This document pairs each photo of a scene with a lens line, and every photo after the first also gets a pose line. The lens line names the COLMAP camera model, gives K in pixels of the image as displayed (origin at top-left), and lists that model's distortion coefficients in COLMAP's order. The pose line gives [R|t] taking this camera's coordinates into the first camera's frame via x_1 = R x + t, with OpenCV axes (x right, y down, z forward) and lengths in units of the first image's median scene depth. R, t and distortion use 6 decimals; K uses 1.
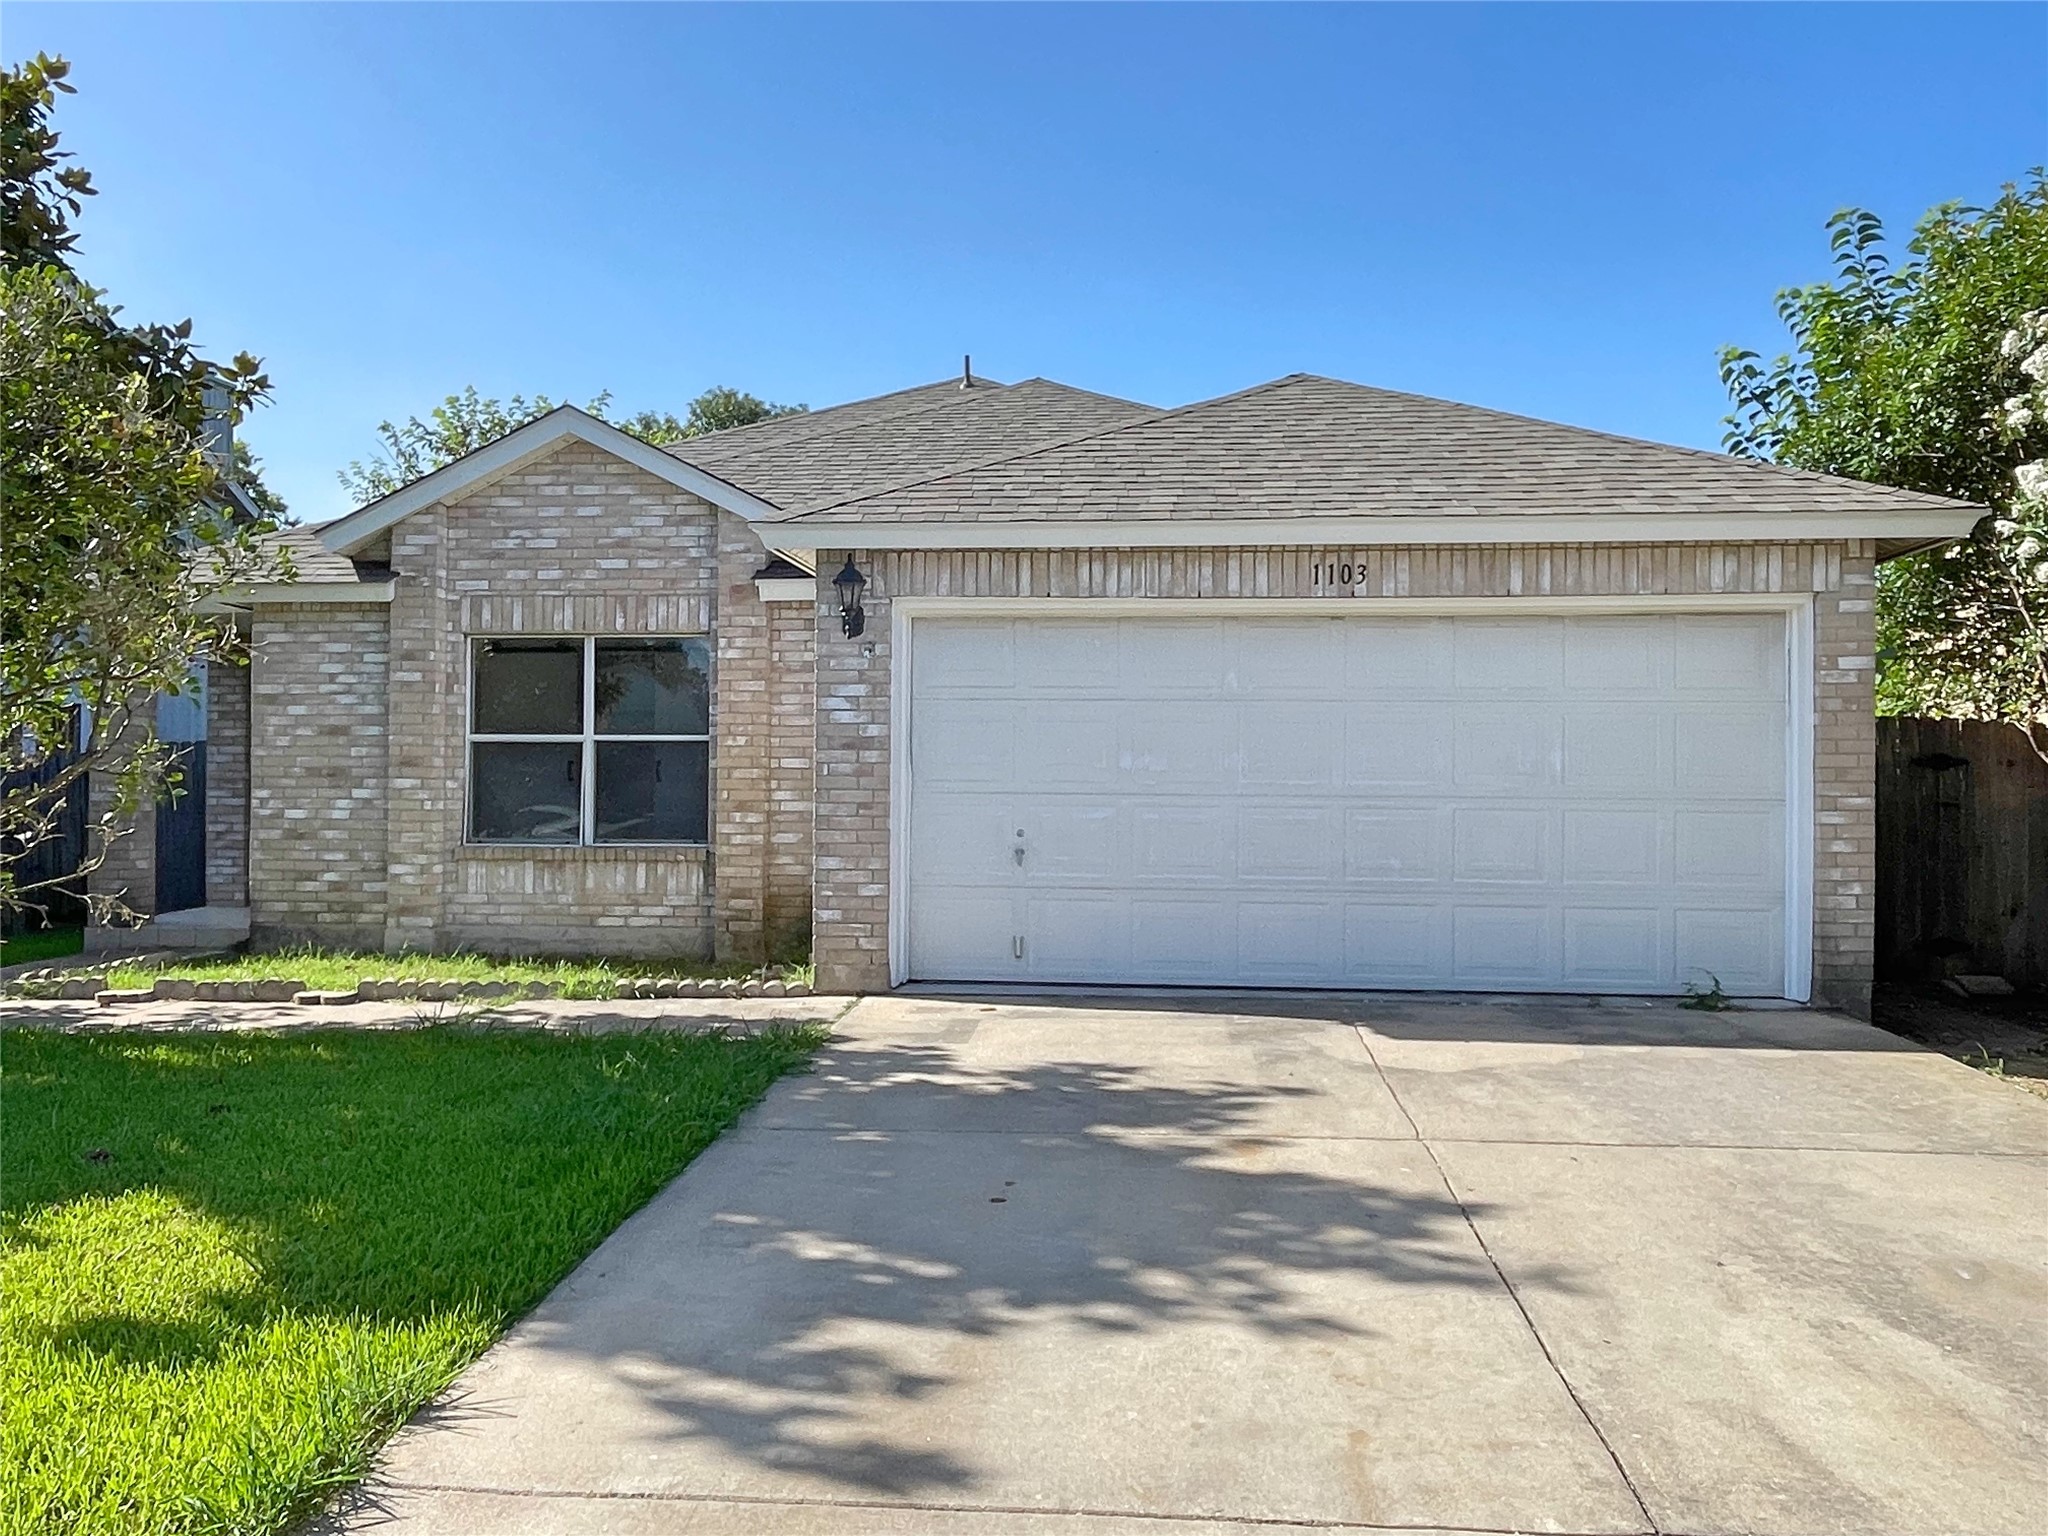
lens RADIAL K [[1588.5, 0, 1024.0], [0, 1588.5, 768.0], [0, 0, 1]] dist [0.030860, -0.075077]
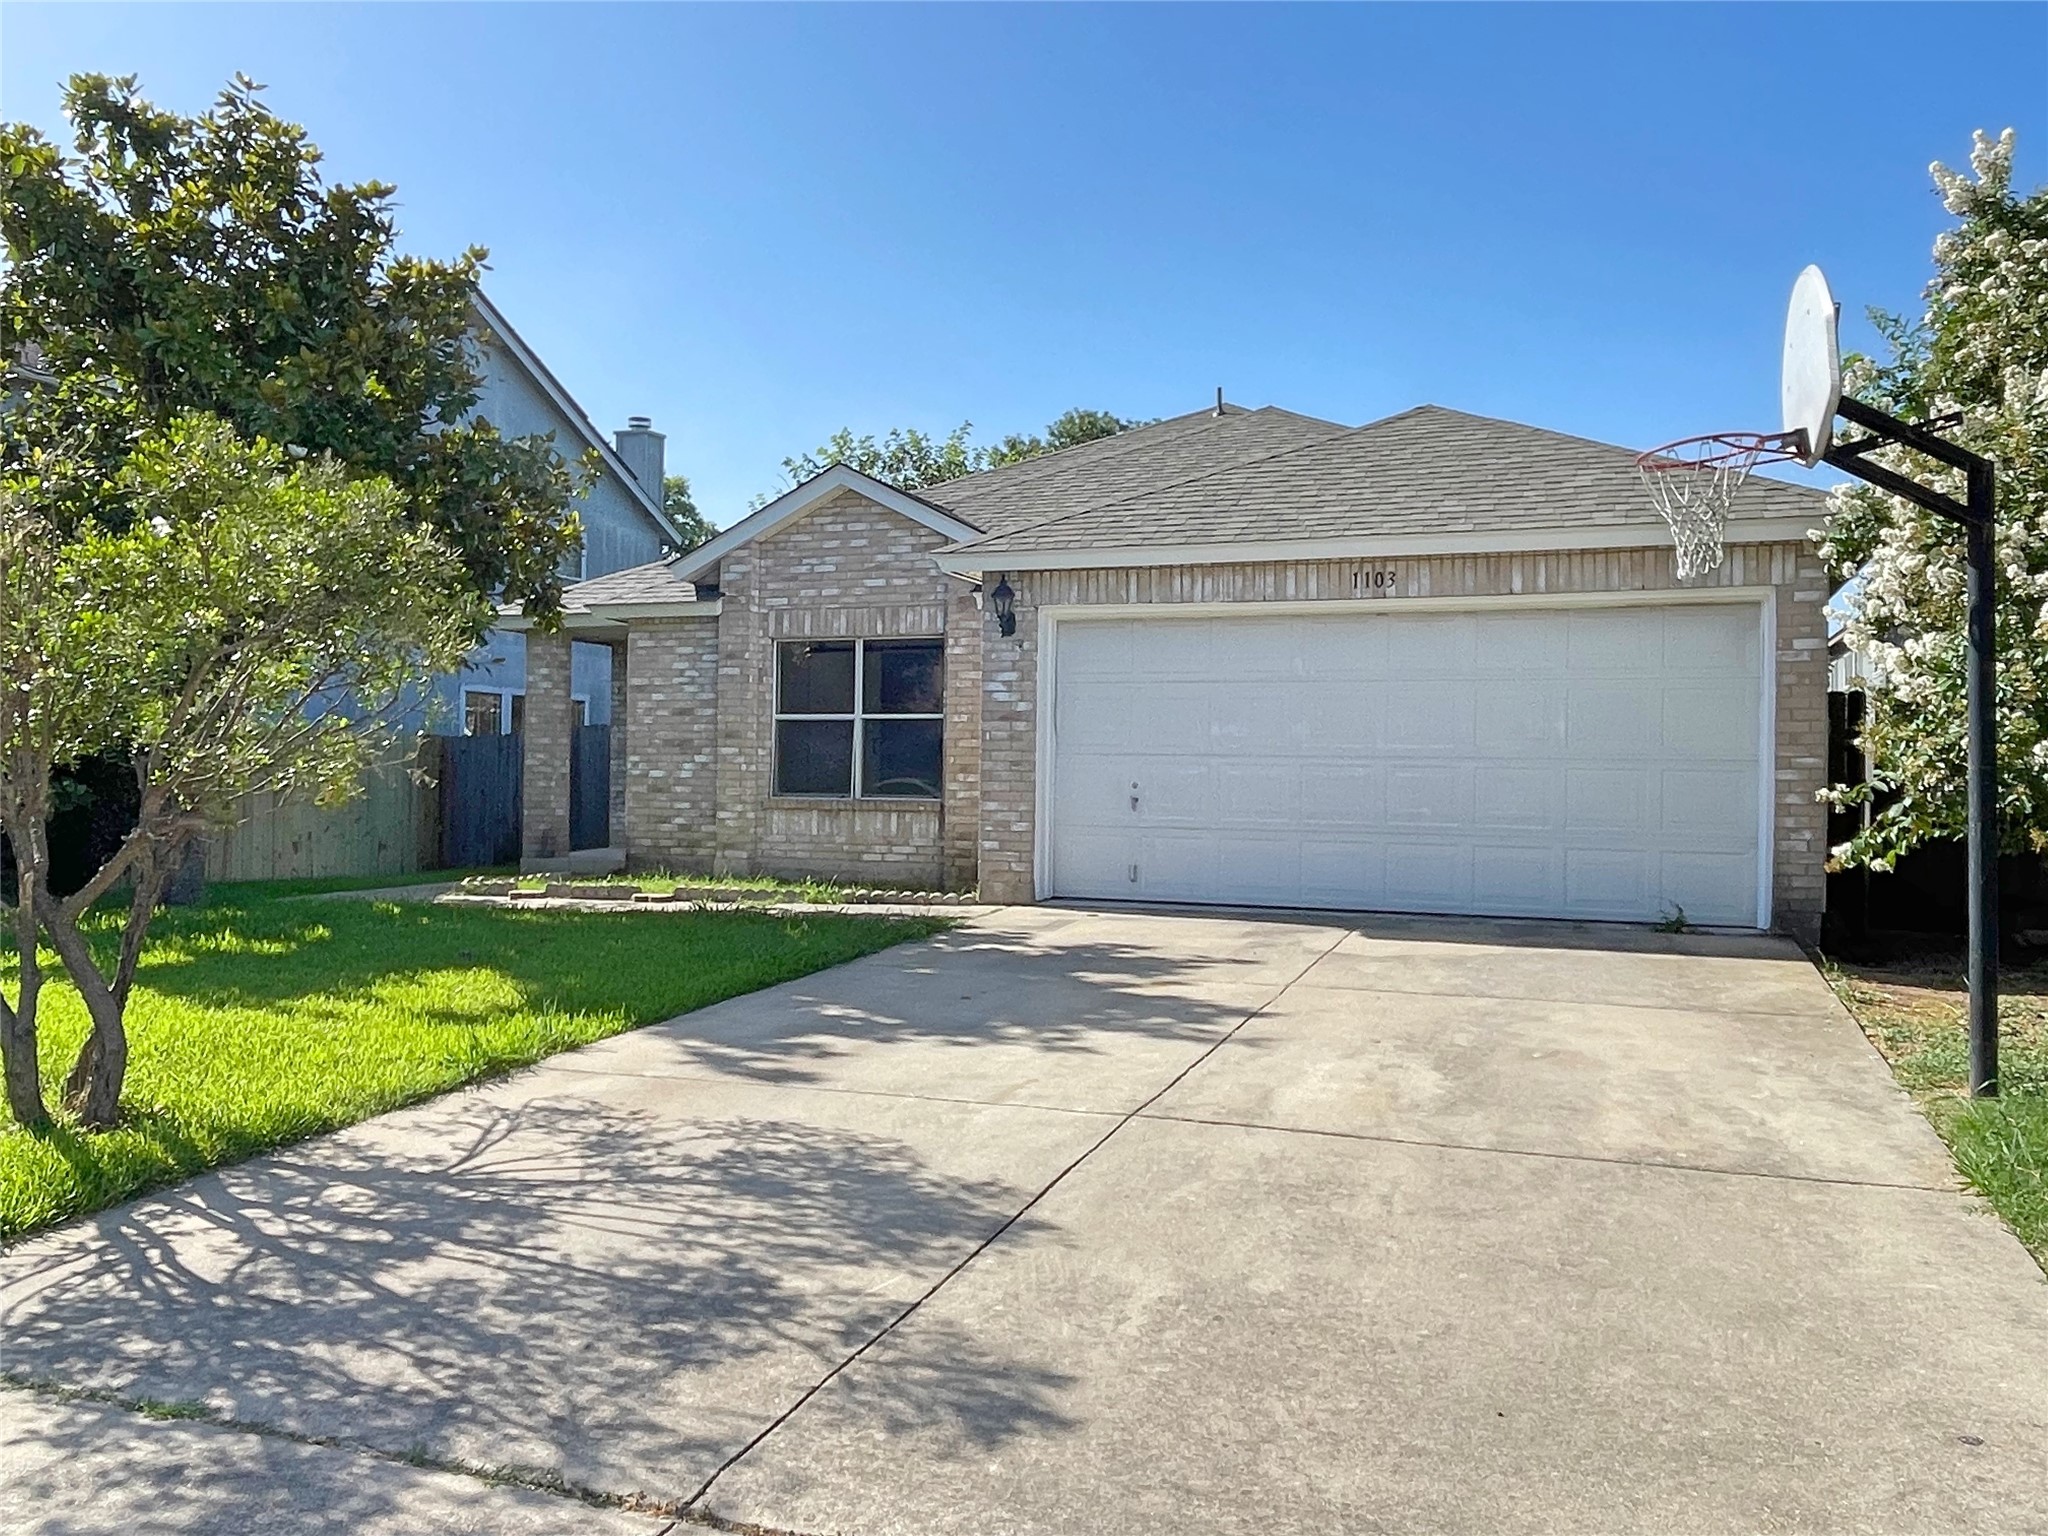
lens RADIAL K [[1588.5, 0, 1024.0], [0, 1588.5, 768.0], [0, 0, 1]] dist [0.030860, -0.075077]
pose [[0.964156, 0.005024, -0.265289, 0.209882], [-0.004266, 0.999985, 0.003435, 0.018799], [0.265303, -0.002180, 0.964163, -0.226657]]
